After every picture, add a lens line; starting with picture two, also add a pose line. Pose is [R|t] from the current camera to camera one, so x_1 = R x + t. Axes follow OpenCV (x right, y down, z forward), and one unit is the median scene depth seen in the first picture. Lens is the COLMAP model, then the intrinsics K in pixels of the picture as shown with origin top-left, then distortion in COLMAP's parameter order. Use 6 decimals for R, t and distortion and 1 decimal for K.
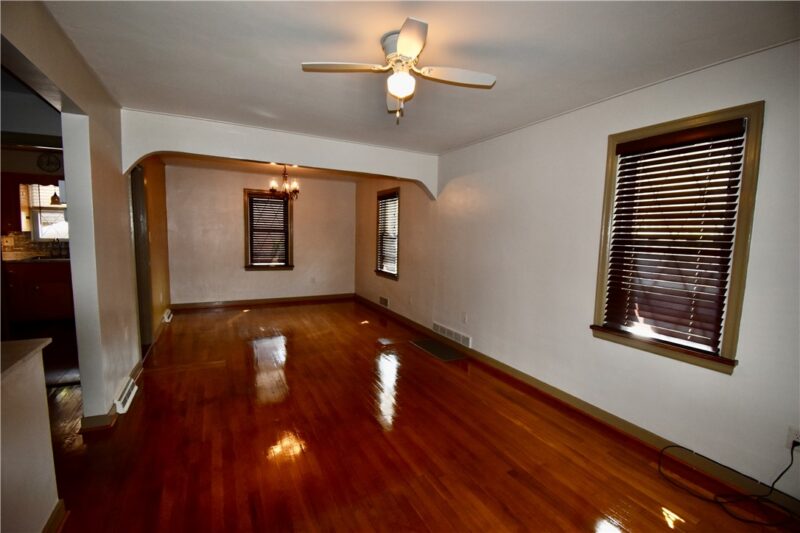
lens RADIAL K [[353.3, 0, 404.8], [0, 353.3, 271.4], [0, 0, 1]] dist [0.002146, -0.018993]
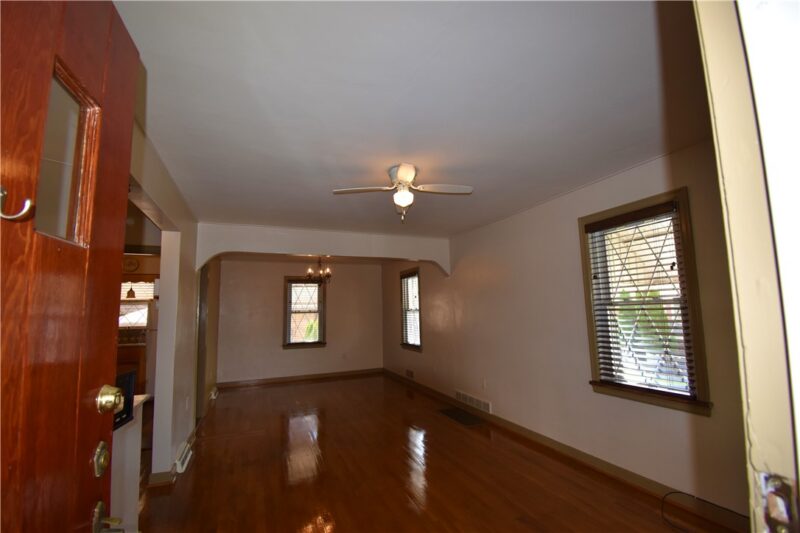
lens RADIAL K [[353.3, 0, 404.8], [0, 353.3, 271.4], [0, 0, 1]] dist [0.002146, -0.018993]
pose [[0.994969, -0.058701, -0.081189, 0.055313], [0.039880, 0.975459, -0.216540, 0.029860], [0.091908, 0.212212, 0.972892, -0.171741]]
